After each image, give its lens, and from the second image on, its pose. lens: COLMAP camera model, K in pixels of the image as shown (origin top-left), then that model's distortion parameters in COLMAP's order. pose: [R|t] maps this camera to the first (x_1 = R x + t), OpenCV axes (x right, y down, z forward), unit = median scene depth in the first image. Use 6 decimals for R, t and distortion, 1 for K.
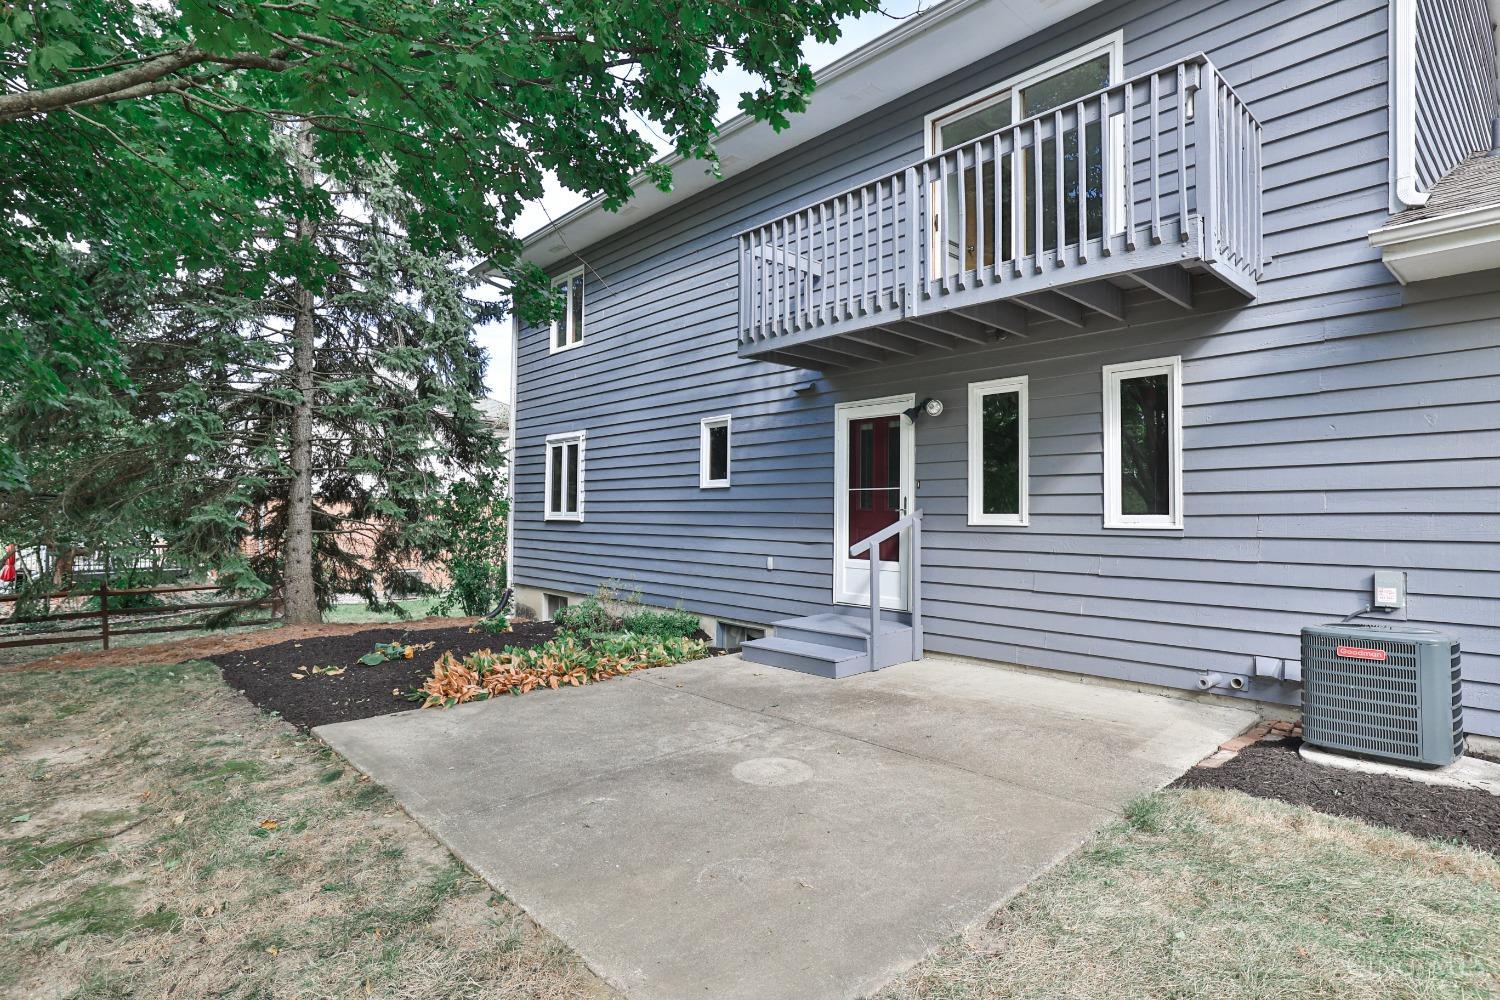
lens RADIAL K [[773.5, 0, 749.0], [0, 773.5, 503.8], [0, 0, 1]] dist [-0.020562, -0.000026]
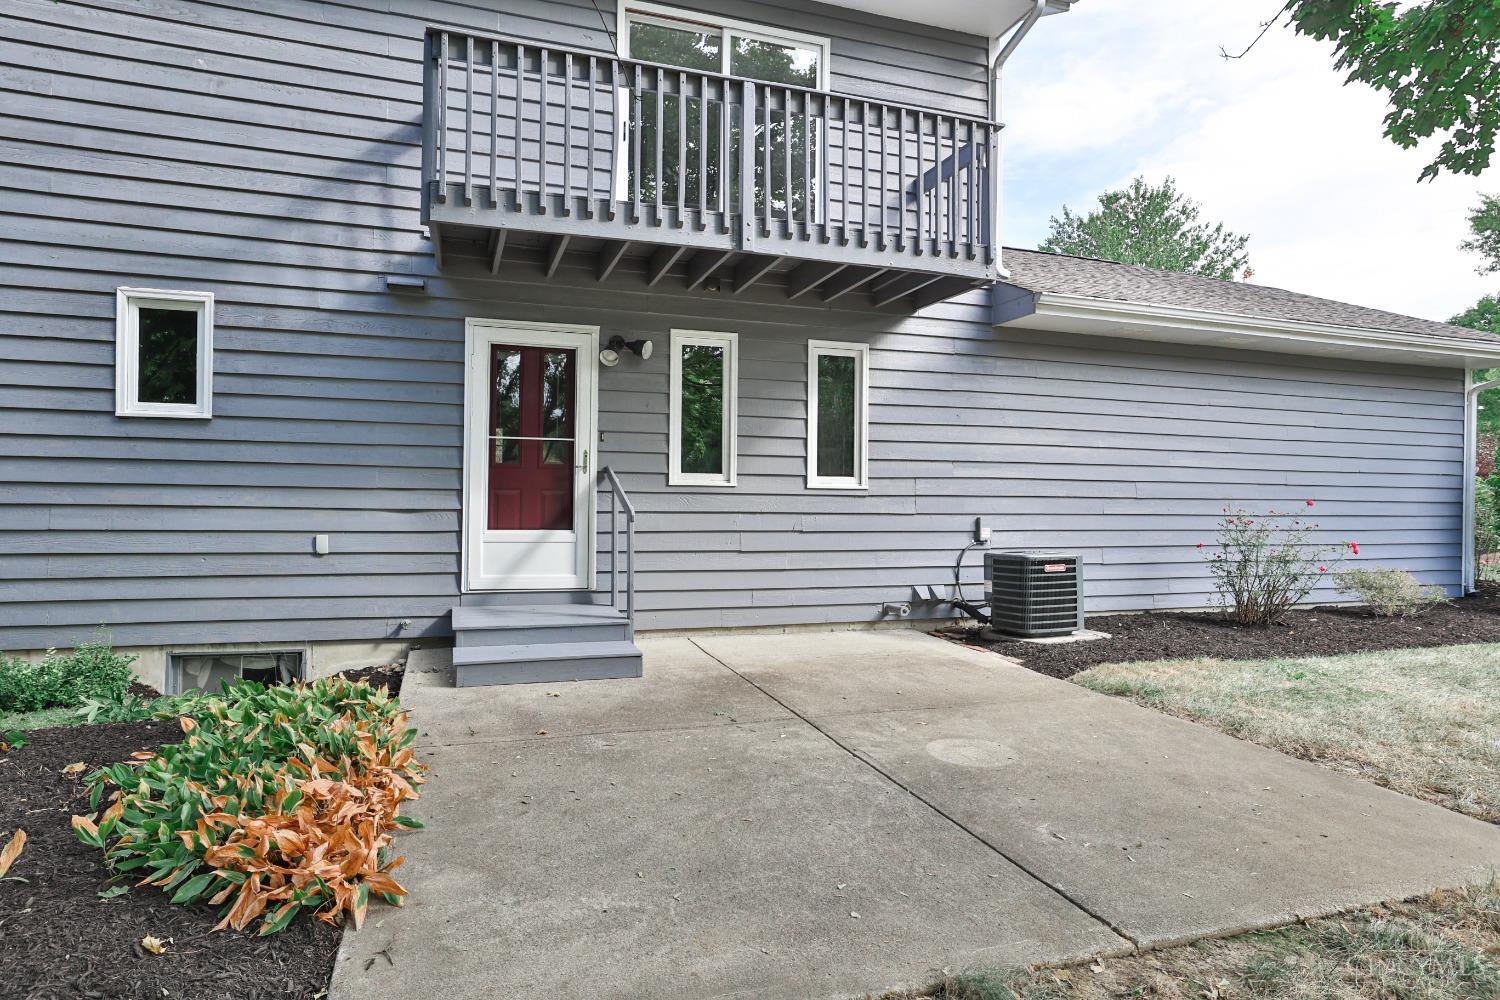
lens RADIAL K [[851.9, 0, 749.0], [0, 851.9, 496.1], [0, 0, 1]] dist [-0.008407, -0.000633]
pose [[0.407478, -0.004167, 0.913206, -0.597126], [-0.023168, 0.999621, 0.014898, 0.023182], [-0.912921, -0.027228, 0.407227, 0.509934]]
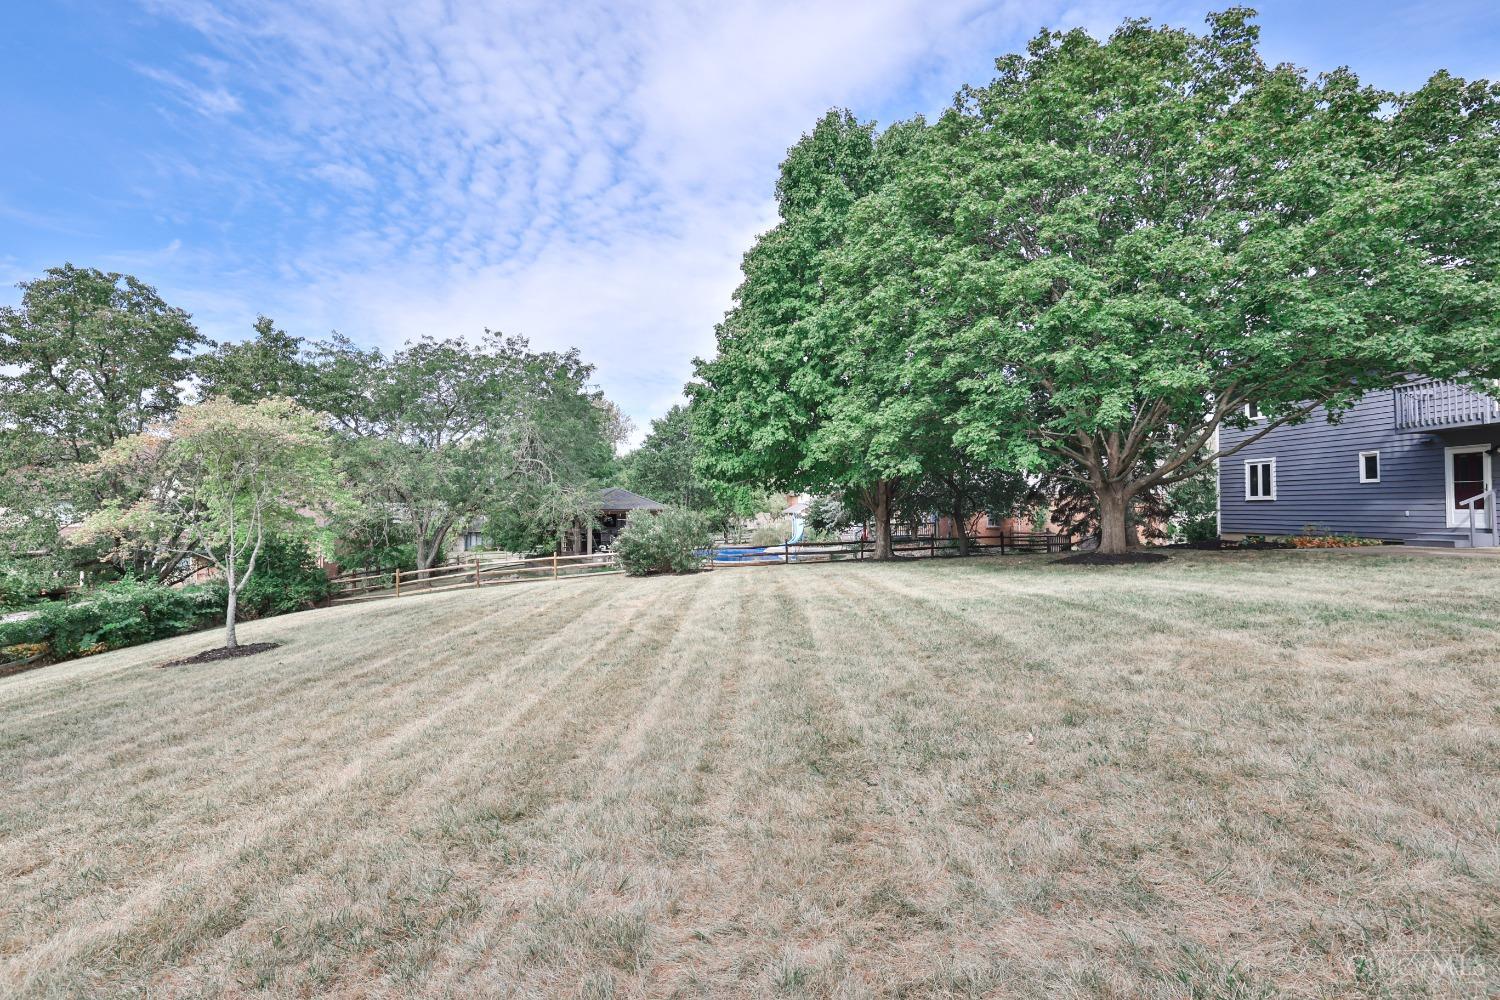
lens RADIAL K [[679.0, 0, 753.1], [0, 679.0, 497.6], [0, 0, 1]] dist [-0.002218, -0.000089]
pose [[0.802995, -0.027241, -0.595362, -0.443552], [0.026431, 0.999600, -0.010088, -0.006140], [0.595399, -0.007636, 0.803394, -2.400706]]
